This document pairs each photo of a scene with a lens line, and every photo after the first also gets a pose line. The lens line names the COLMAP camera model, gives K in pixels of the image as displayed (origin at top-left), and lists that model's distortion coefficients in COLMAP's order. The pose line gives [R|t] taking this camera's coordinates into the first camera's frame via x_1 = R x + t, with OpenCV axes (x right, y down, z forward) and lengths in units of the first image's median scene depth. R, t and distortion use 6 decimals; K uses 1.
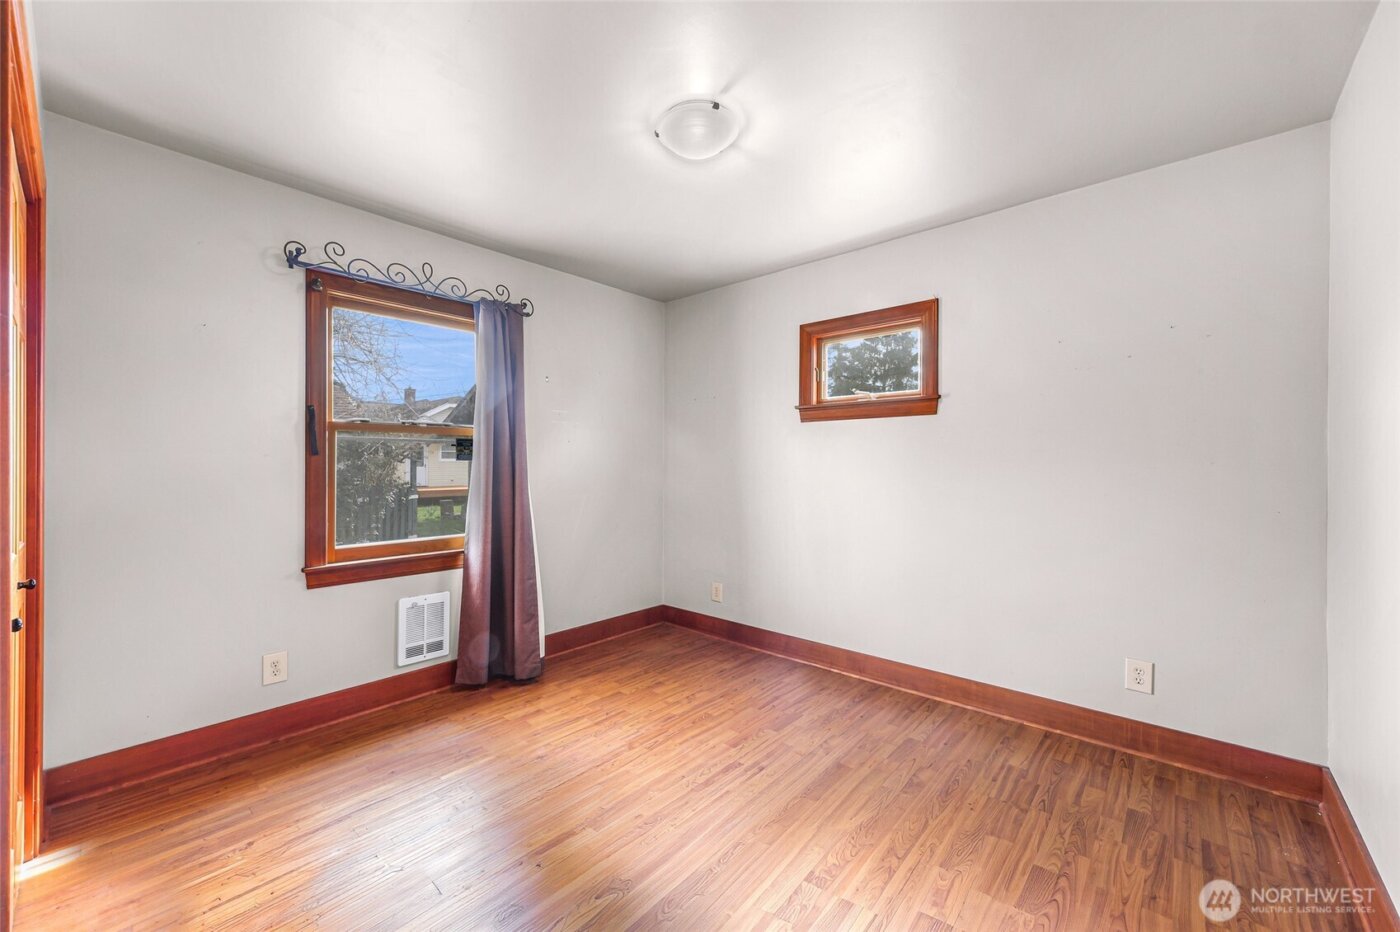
lens RADIAL K [[550.6, 0, 690.3], [0, 550.6, 466.2], [0, 0, 1]] dist [0.002987, 0.000362]
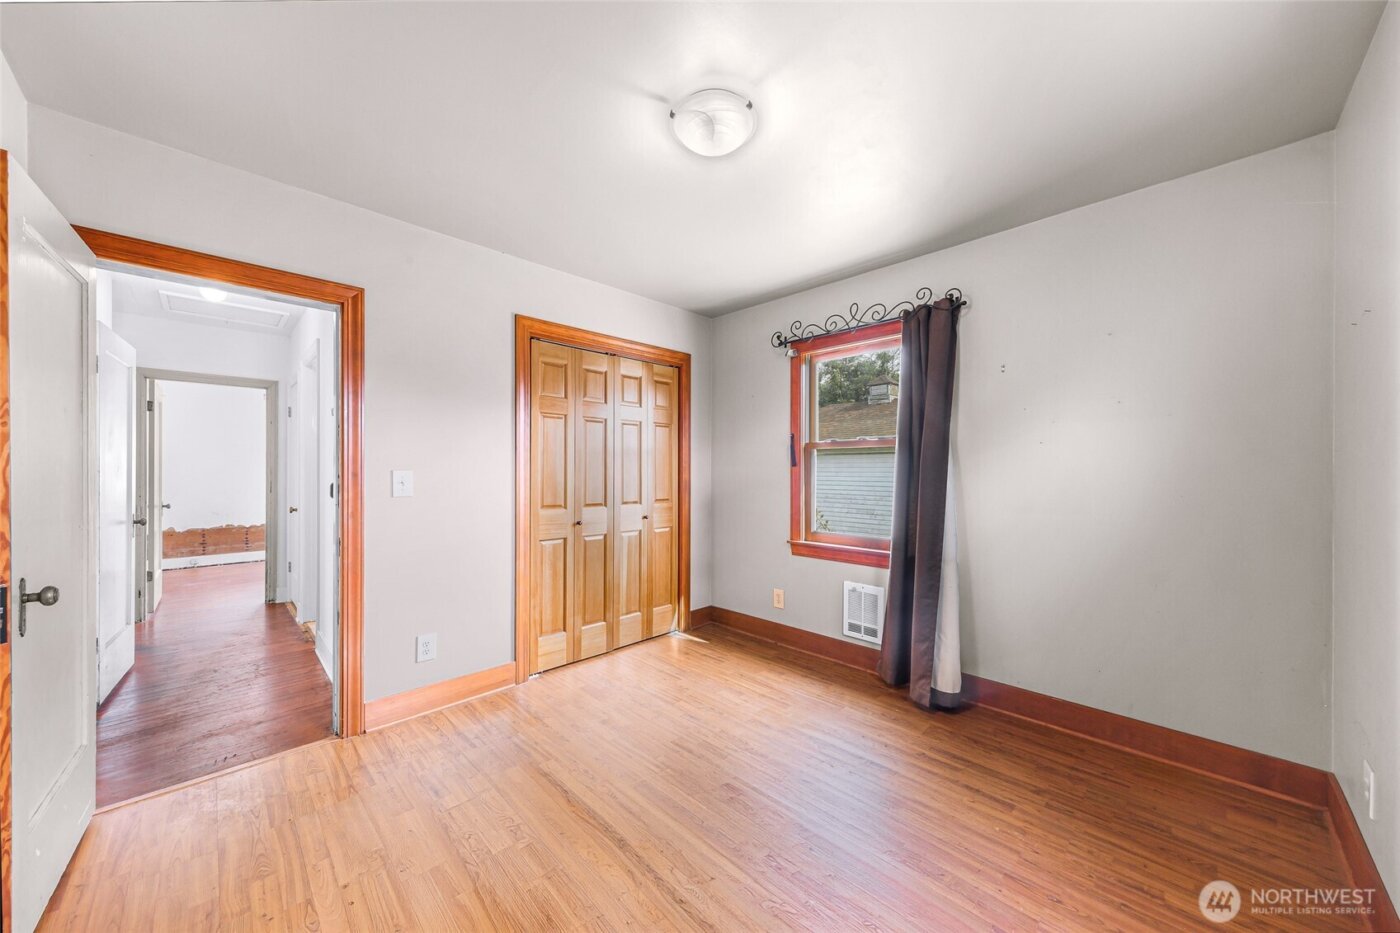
lens RADIAL K [[515.5, 0, 694.1], [0, 515.5, 470.6], [0, 0, 1]] dist [0.002099, -0.000462]
pose [[-0.085788, -0.000592, -0.996313, 0.662955], [-0.001953, 0.999998, -0.000426, -0.007153], [0.996312, 0.001909, -0.085789, 0.756375]]
